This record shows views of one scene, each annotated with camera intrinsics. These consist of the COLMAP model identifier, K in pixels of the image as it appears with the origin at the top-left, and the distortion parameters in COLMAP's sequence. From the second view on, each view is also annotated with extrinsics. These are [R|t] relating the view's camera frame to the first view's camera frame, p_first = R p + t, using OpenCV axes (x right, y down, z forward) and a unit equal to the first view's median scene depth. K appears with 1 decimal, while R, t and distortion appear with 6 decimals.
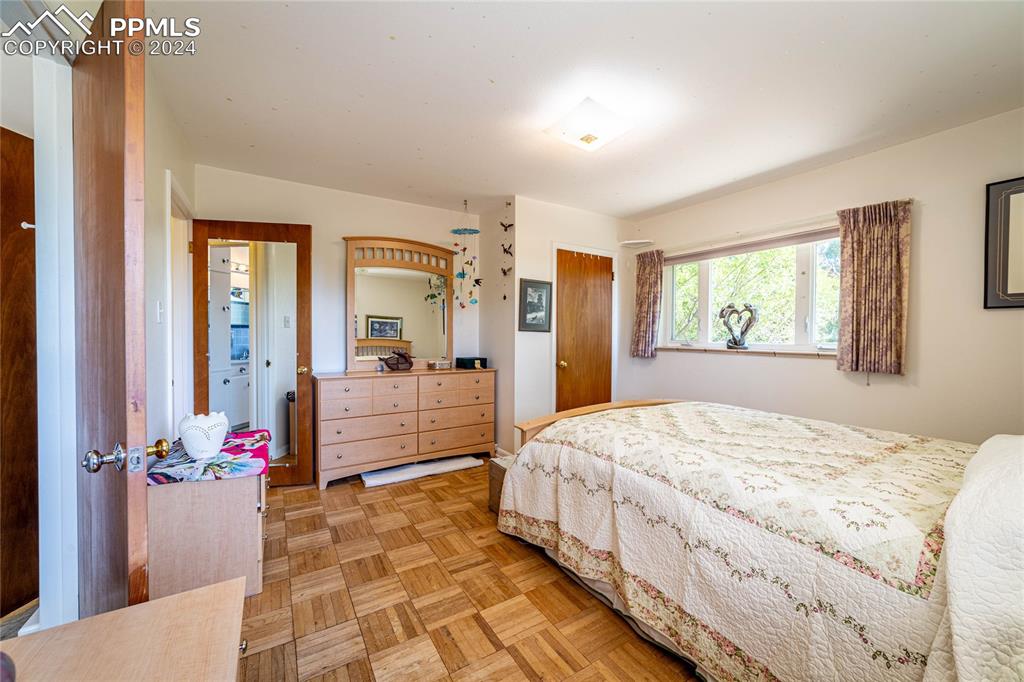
lens RADIAL K [[393.8, 0, 512.0], [0, 393.8, 341.0], [0, 0, 1]] dist [-0.024735, 0.007558]
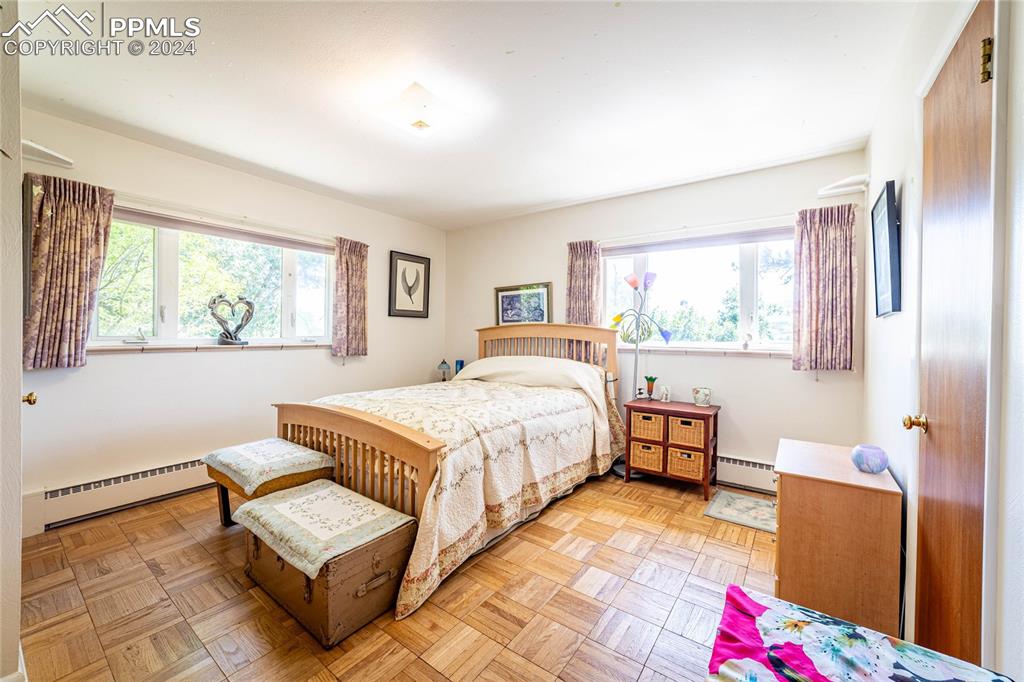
lens RADIAL K [[393.8, 0, 512.0], [0, 393.8, 341.0], [0, 0, 1]] dist [-0.024735, 0.007558]
pose [[-0.370304, -0.025655, 0.928556, -0.506868], [0.005587, 0.999539, 0.029844, -0.011186], [-0.928894, 0.016239, -0.369990, 0.756943]]
